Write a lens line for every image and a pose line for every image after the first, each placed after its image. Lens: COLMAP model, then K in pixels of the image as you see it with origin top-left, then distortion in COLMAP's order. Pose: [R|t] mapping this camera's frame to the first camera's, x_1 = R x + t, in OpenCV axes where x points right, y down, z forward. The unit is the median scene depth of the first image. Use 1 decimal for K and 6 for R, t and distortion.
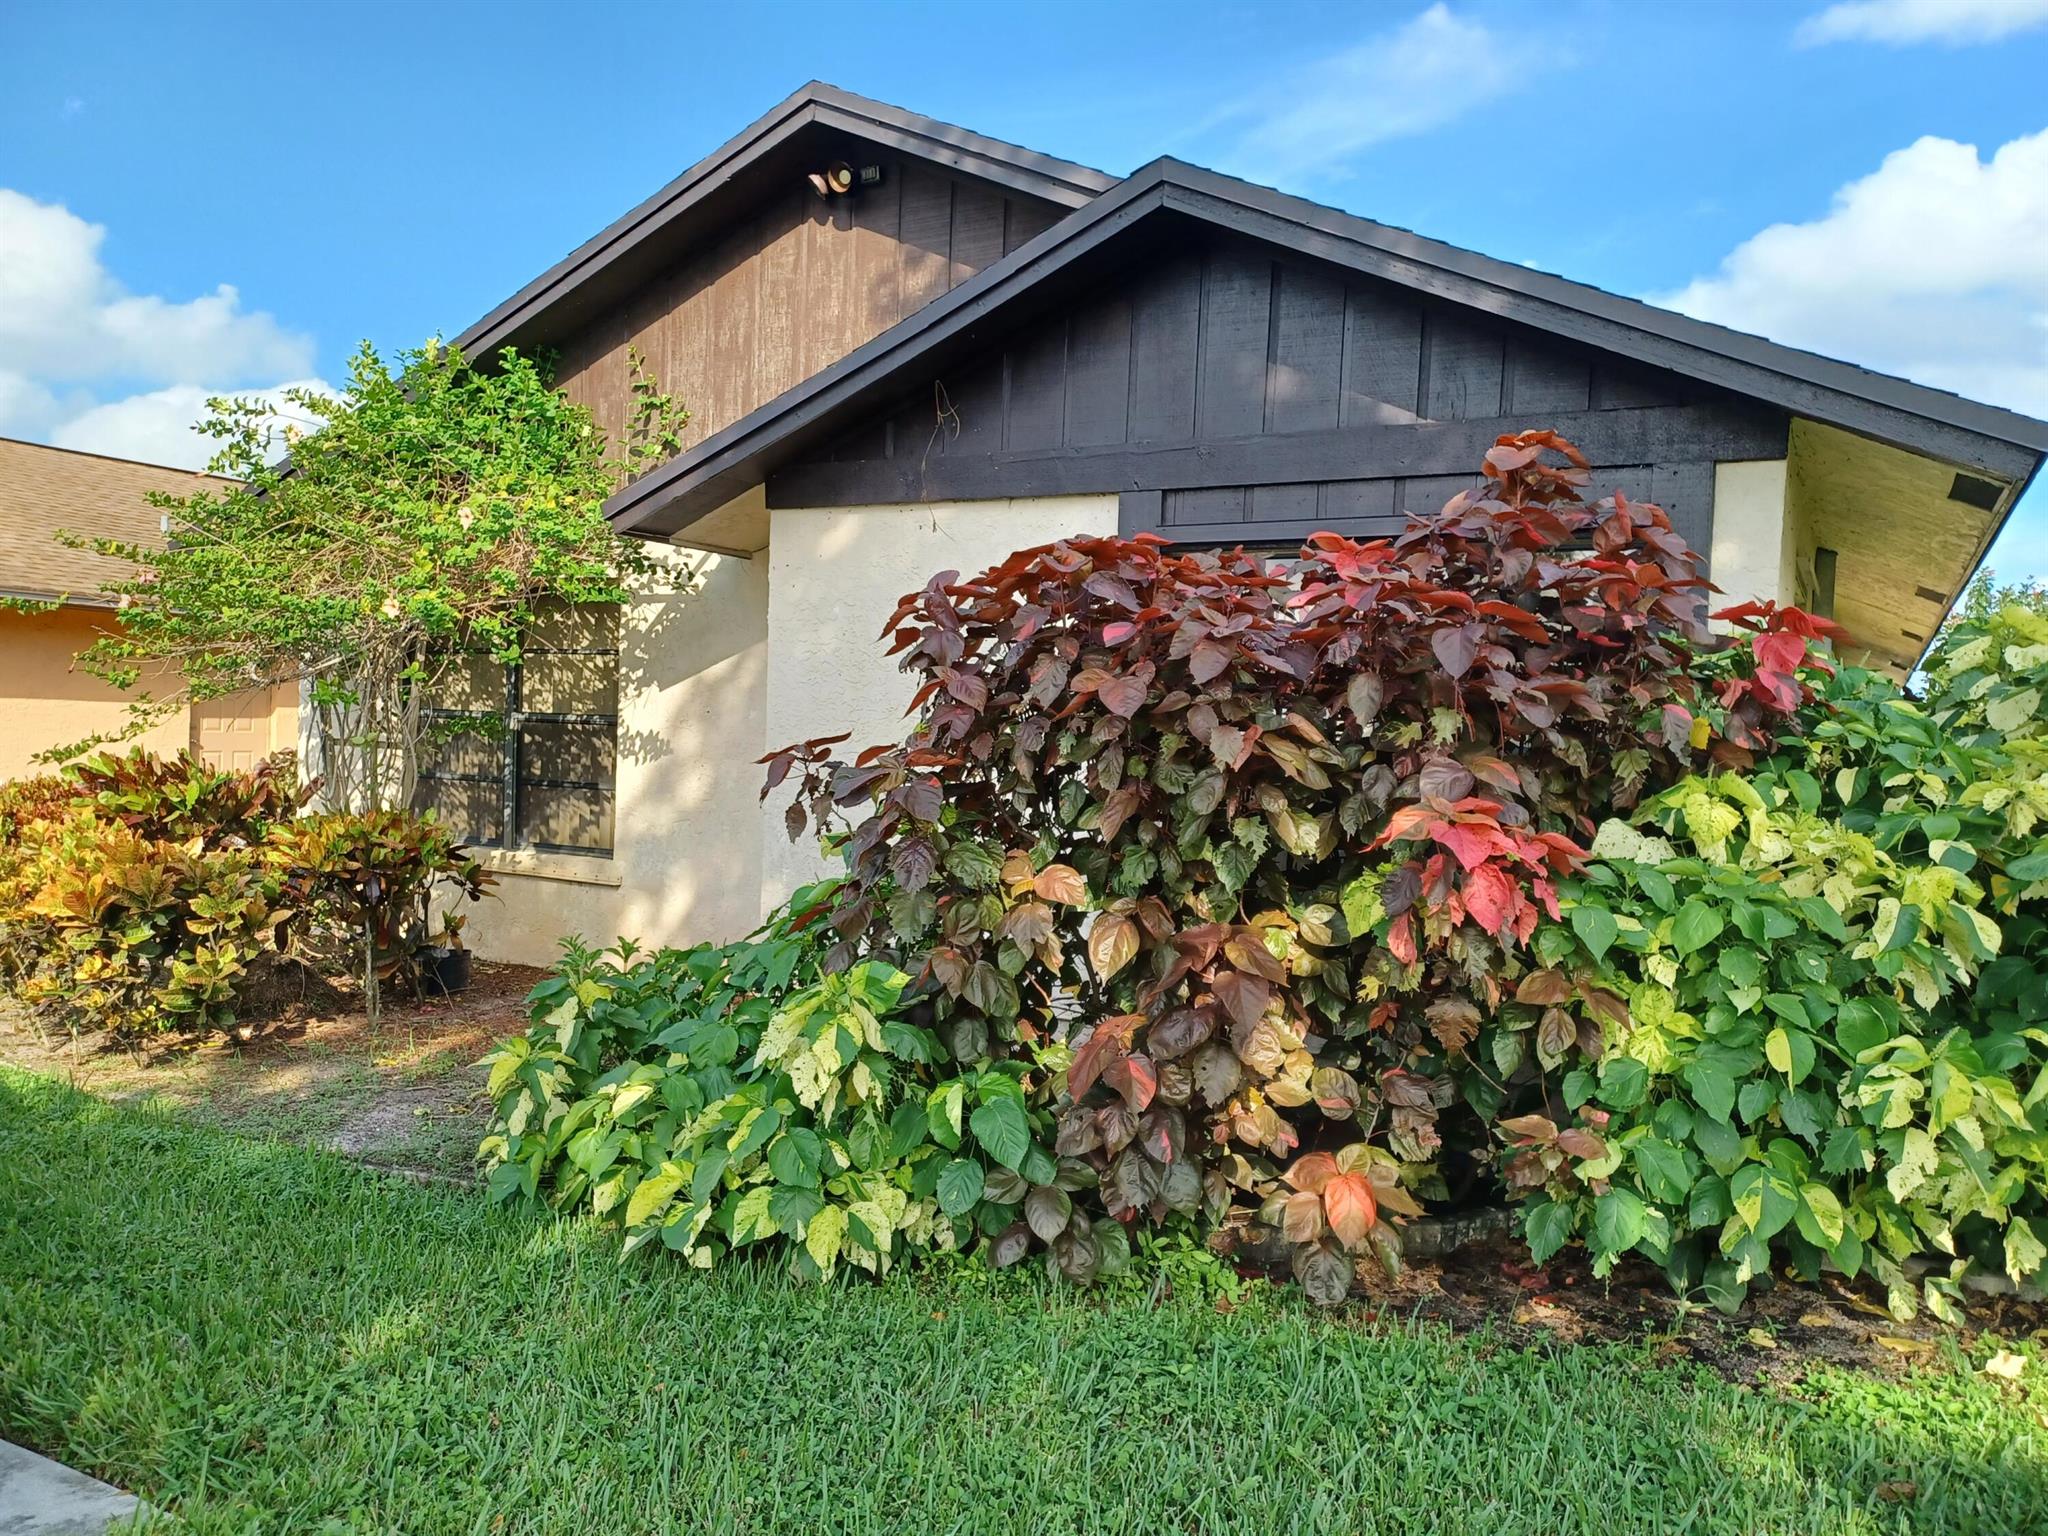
lens RADIAL K [[1504.4, 0, 1024.0], [0, 1504.4, 768.0], [0, 0, 1]] dist [-0.000151, 0.000552]
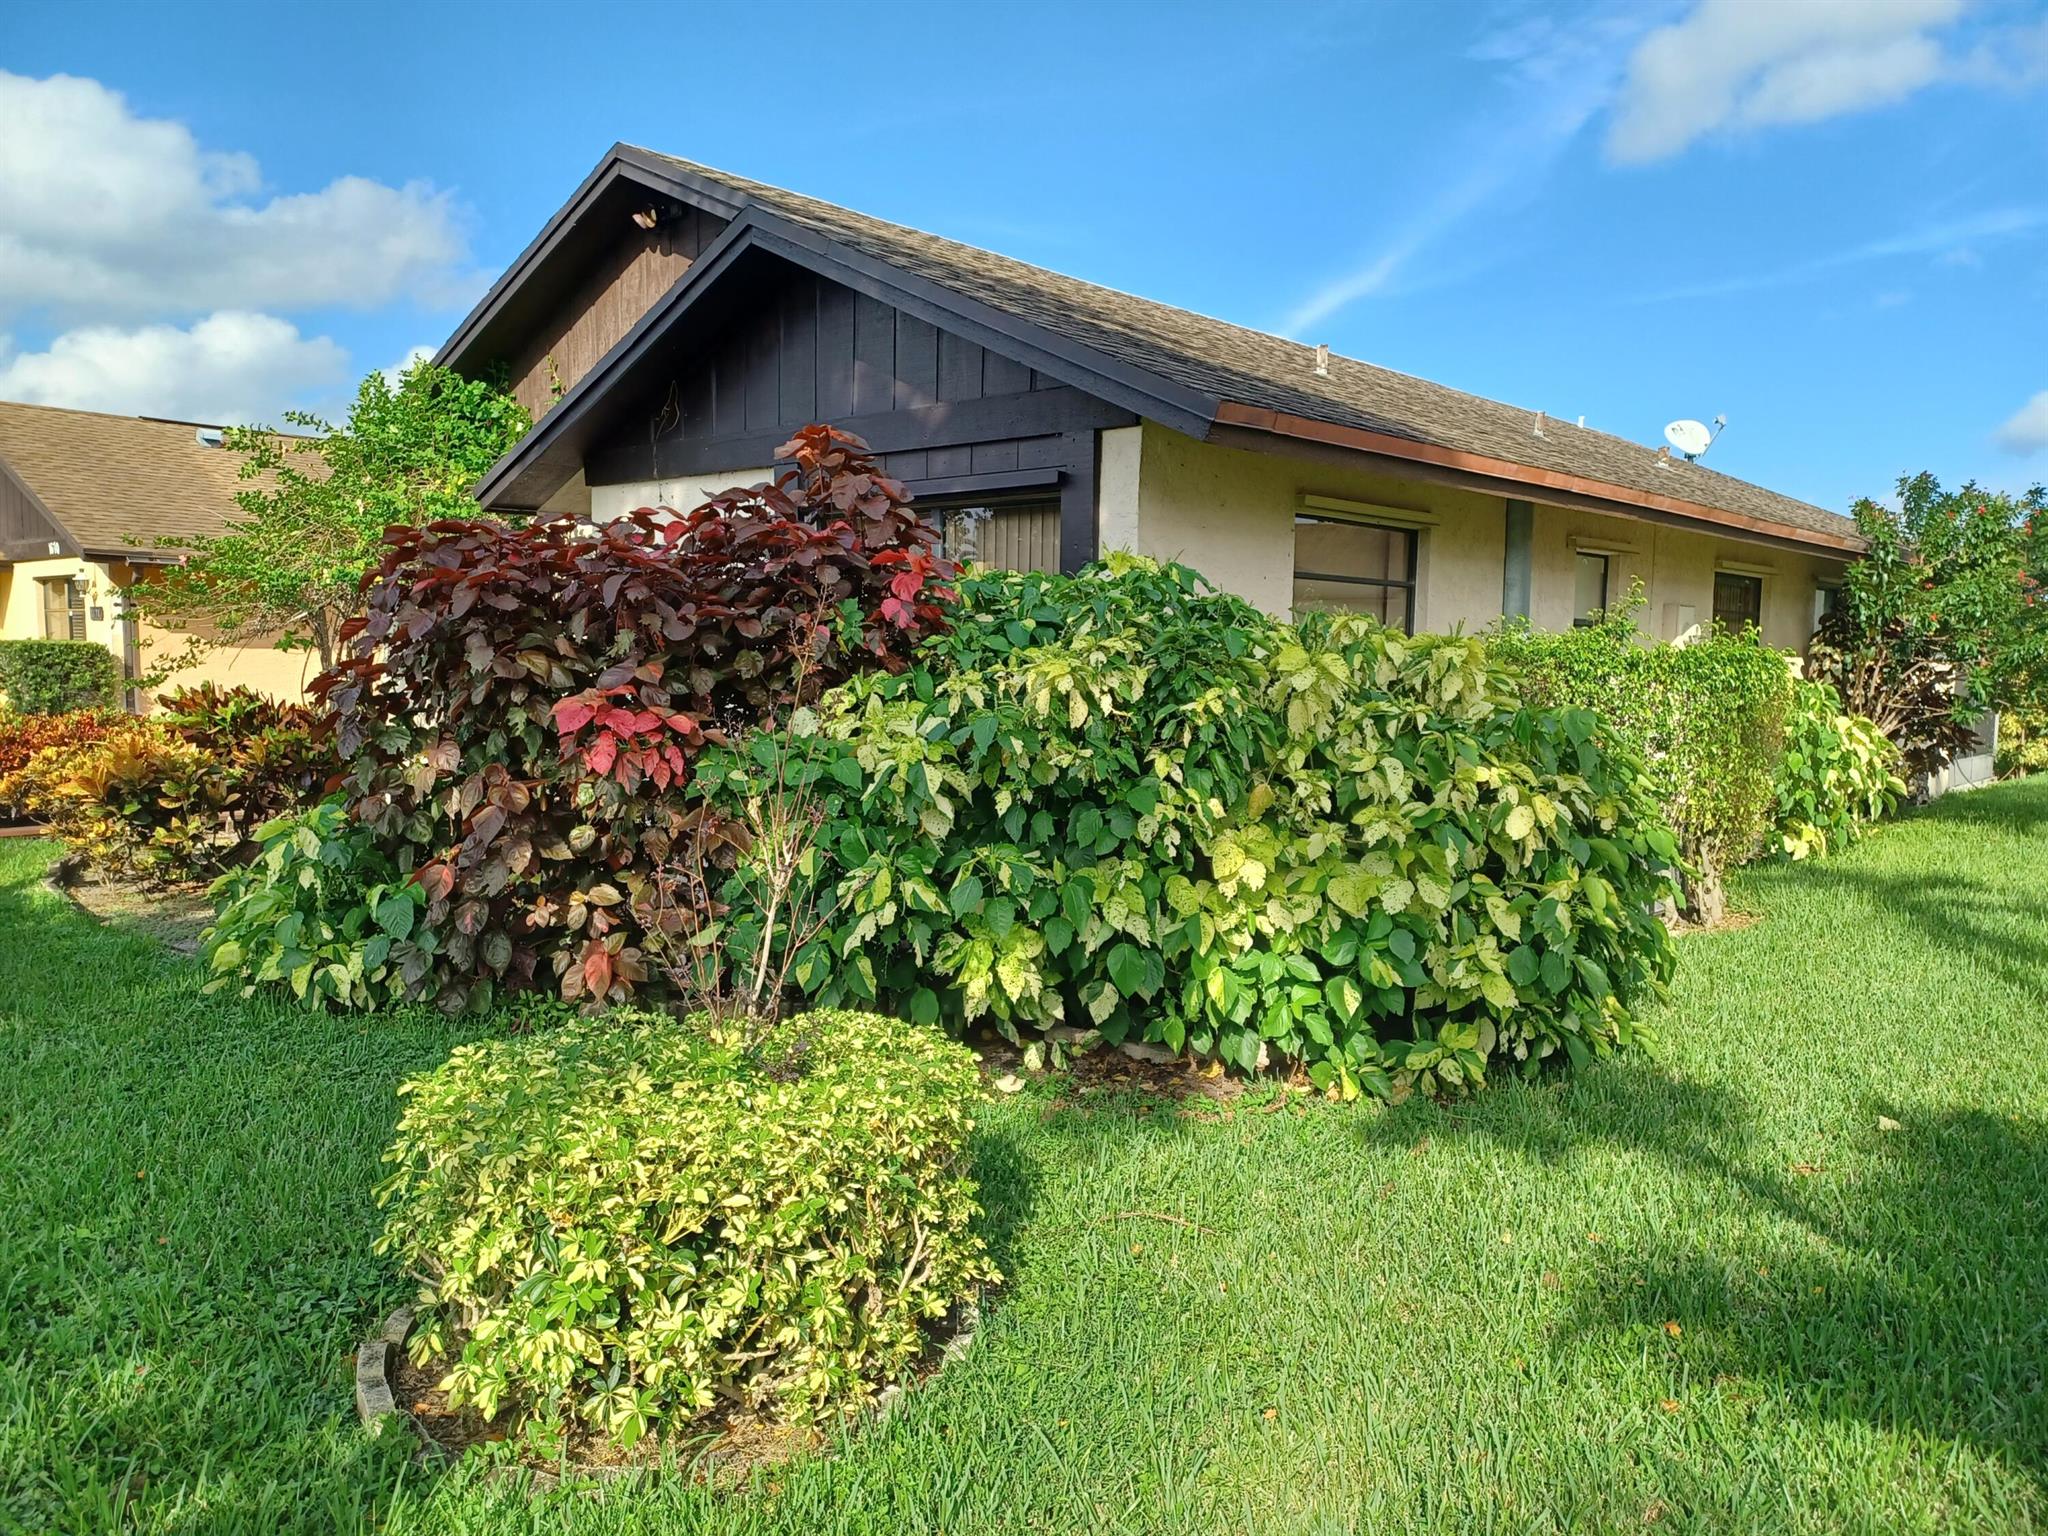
lens RADIAL K [[1504.4, 0, 1024.0], [0, 1504.4, 768.0], [0, 0, 1]] dist [-0.000151, 0.000552]
pose [[0.969134, -0.002859, -0.246520, 0.508702], [0.015693, 0.998620, 0.050110, 0.009790], [0.246036, -0.052432, 0.967841, -0.169916]]
